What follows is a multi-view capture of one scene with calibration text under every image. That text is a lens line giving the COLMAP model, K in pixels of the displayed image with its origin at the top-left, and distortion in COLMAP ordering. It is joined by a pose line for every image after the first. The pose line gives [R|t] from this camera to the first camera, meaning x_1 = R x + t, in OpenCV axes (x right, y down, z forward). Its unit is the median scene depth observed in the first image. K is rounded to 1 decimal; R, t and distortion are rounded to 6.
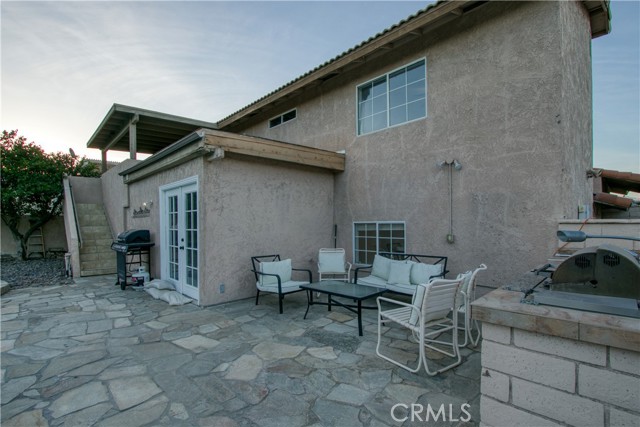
lens RADIAL K [[296.7, 0, 312.0], [0, 296.7, 224.3], [0, 0, 1]] dist [-0.003107, 0.001810]
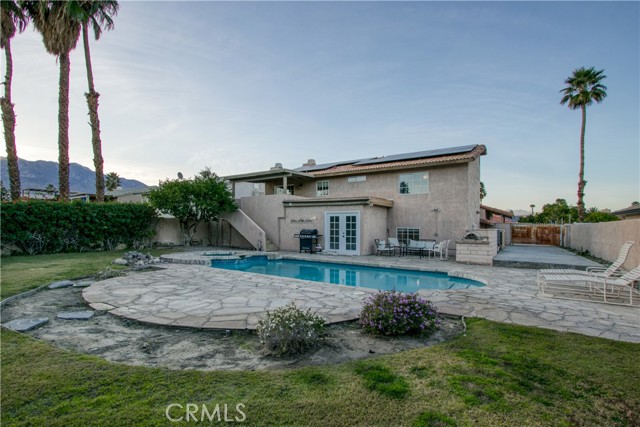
lens RADIAL K [[296.7, 0, 314.4], [0, 296.7, 224.2], [0, 0, 1]] dist [-0.003107, 0.001810]
pose [[0.978080, 0.024246, 0.206814, -1.095772], [-0.022003, 0.999672, -0.013140, 0.010480], [-0.207065, 0.008301, 0.978292, -1.359110]]
